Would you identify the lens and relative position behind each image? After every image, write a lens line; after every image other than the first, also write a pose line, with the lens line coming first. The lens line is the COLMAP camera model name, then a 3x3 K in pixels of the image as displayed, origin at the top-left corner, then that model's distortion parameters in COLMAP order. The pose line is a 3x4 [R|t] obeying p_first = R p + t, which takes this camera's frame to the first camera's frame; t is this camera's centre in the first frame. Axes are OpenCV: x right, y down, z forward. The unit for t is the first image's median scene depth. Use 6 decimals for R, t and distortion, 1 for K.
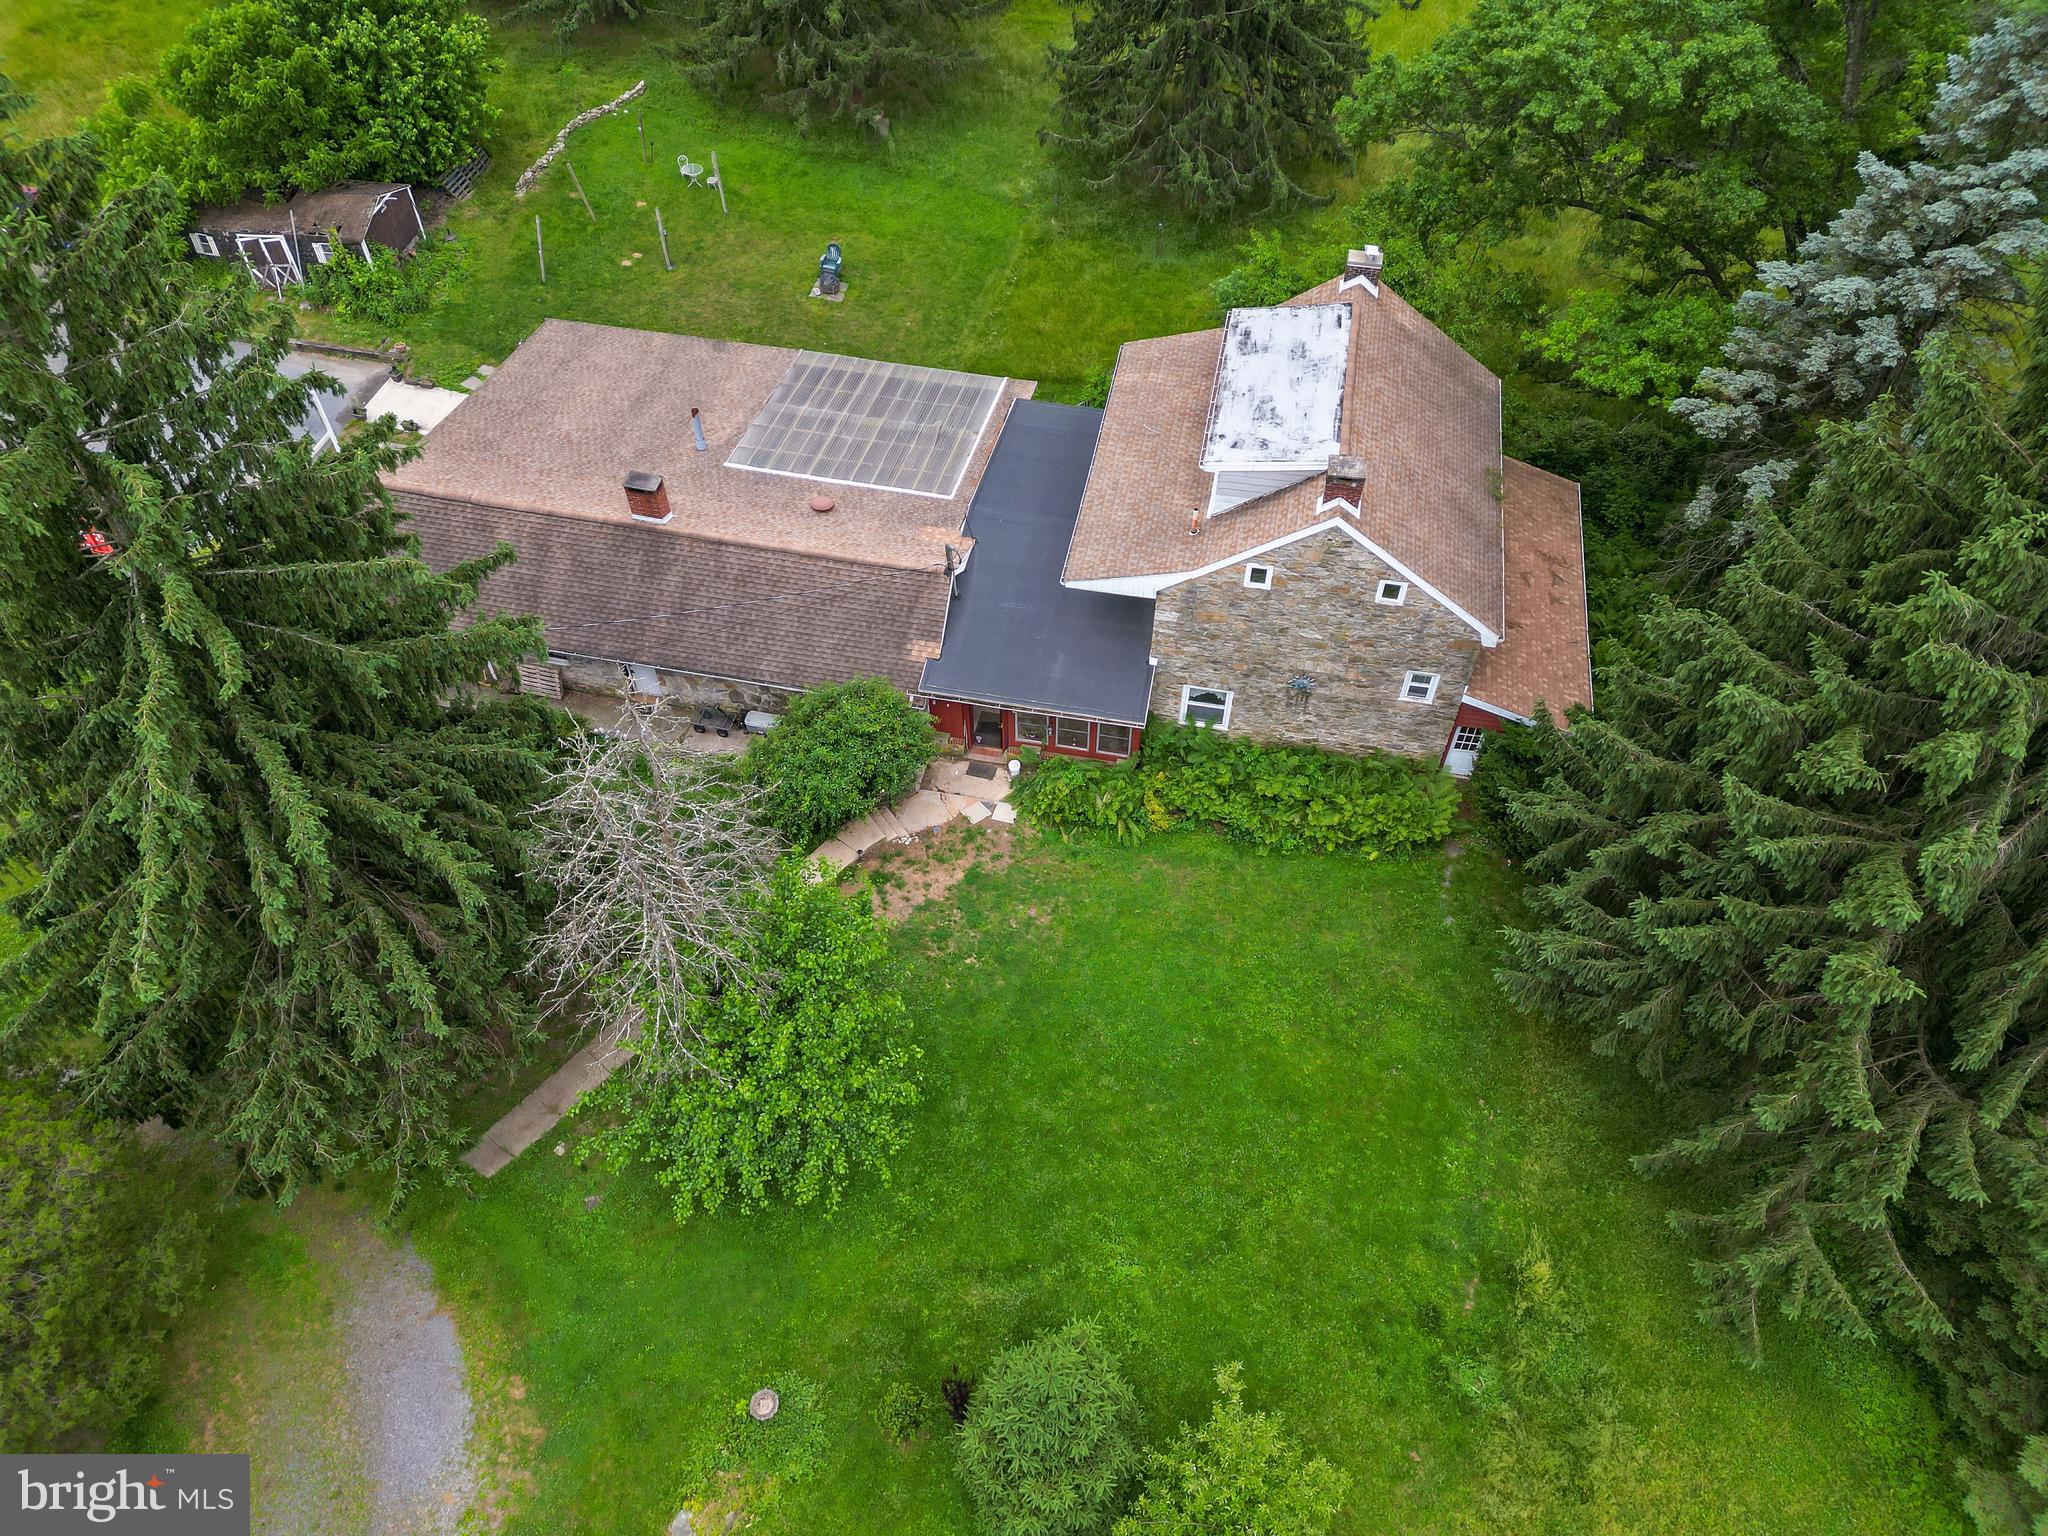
lens RADIAL K [[1432.9, 0, 1015.8], [0, 1432.9, 776.2], [0, 0, 1]] dist [0.053862, -0.032749]
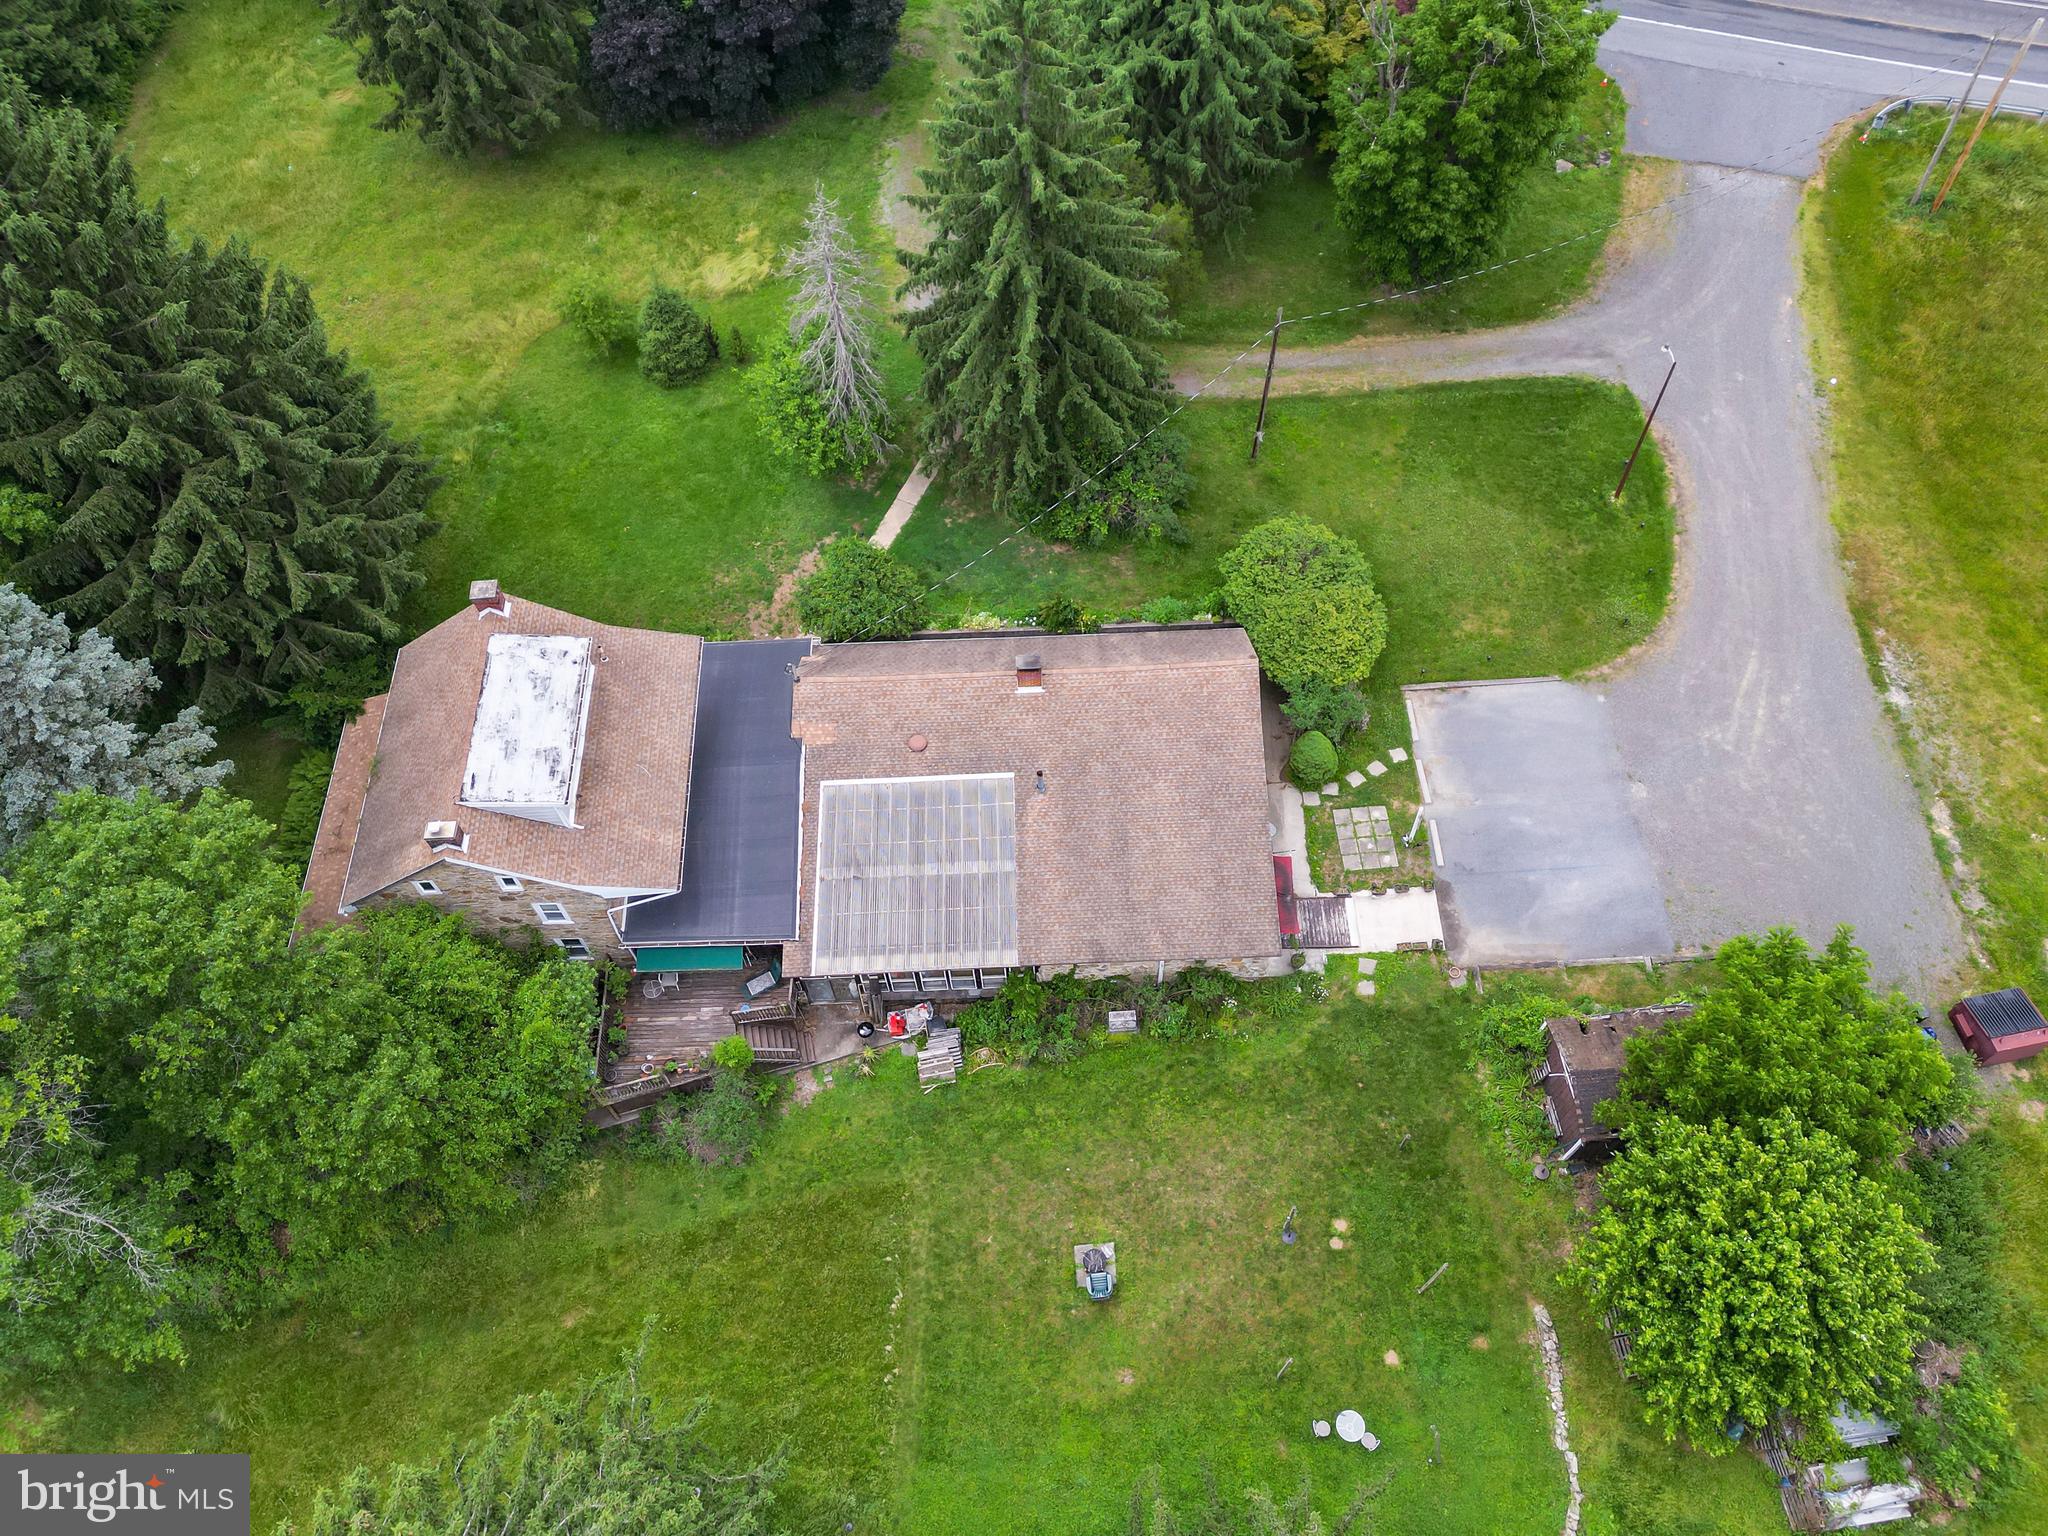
lens RADIAL K [[1432.9, 0, 1043.3], [0, 1432.9, 717.5], [0, 0, 1]] dist [0.053862, -0.032749]
pose [[-0.967319, 0.230554, -0.105538, -0.123037], [-0.173418, -0.297894, 0.938715, -1.501740], [0.184985, 0.926339, 0.328141, 0.628847]]
